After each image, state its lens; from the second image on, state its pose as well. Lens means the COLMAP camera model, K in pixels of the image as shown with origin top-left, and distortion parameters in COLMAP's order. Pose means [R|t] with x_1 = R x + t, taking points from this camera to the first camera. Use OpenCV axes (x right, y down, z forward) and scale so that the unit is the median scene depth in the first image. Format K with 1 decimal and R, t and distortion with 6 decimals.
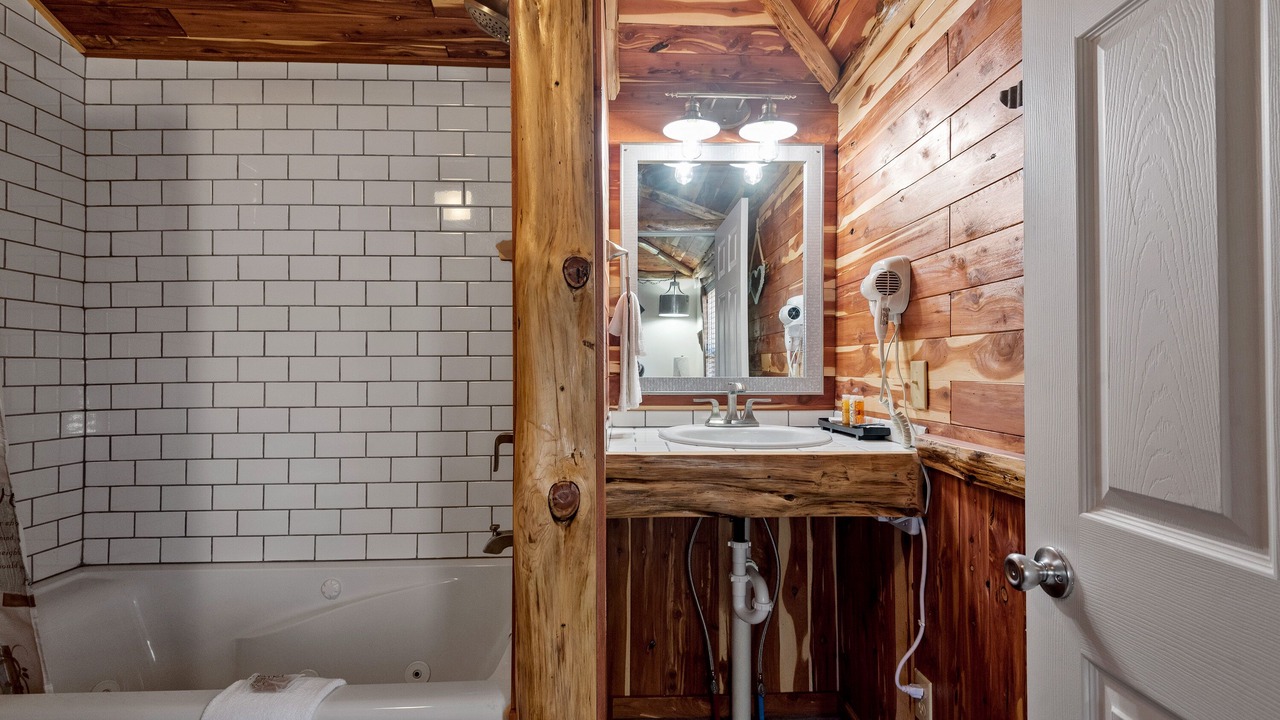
lens RADIAL K [[562.0, 0, 640.0], [0, 562.0, 360.0], [0, 0, 1]] dist [0.018806, -0.000776]
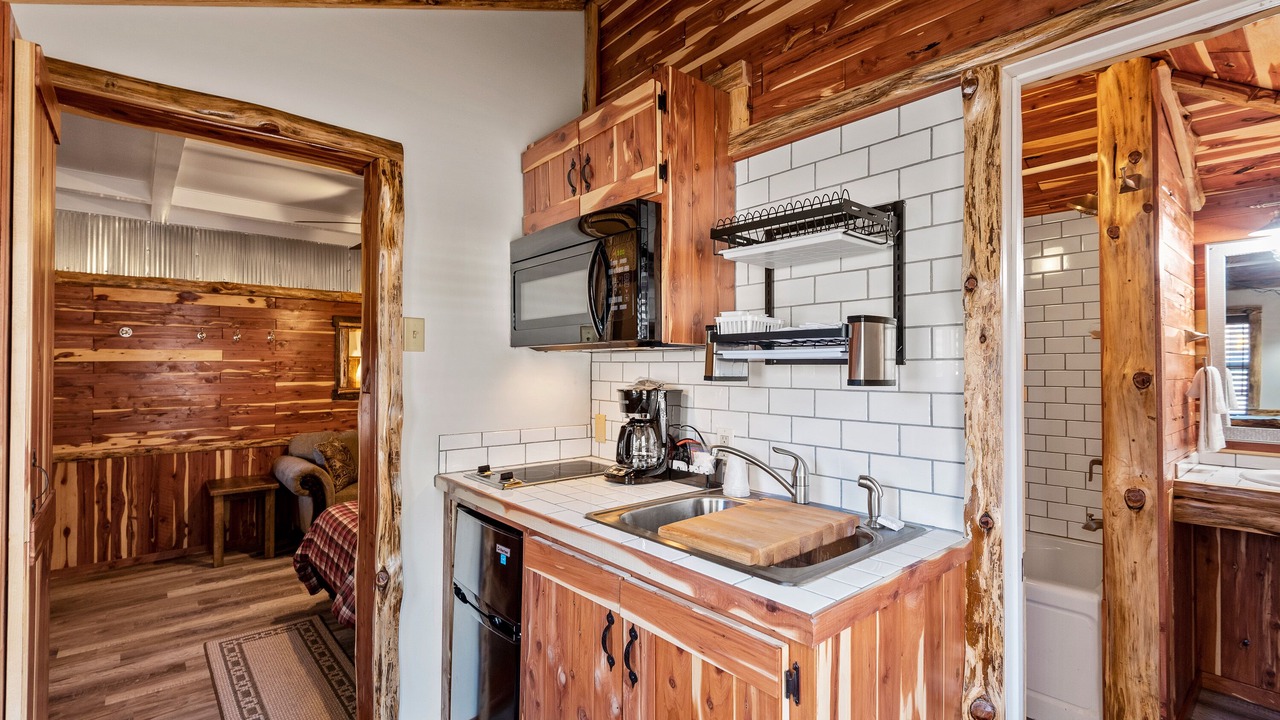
lens RADIAL K [[586.8, 0, 640.0], [0, 586.8, 360.0], [0, 0, 1]] dist [0.003738, 0.000959]
pose [[0.627661, -0.006900, -0.778456, 0.365144], [0.006809, 0.999971, -0.003374, -0.224813], [0.778457, -0.003182, 0.627690, -1.548765]]
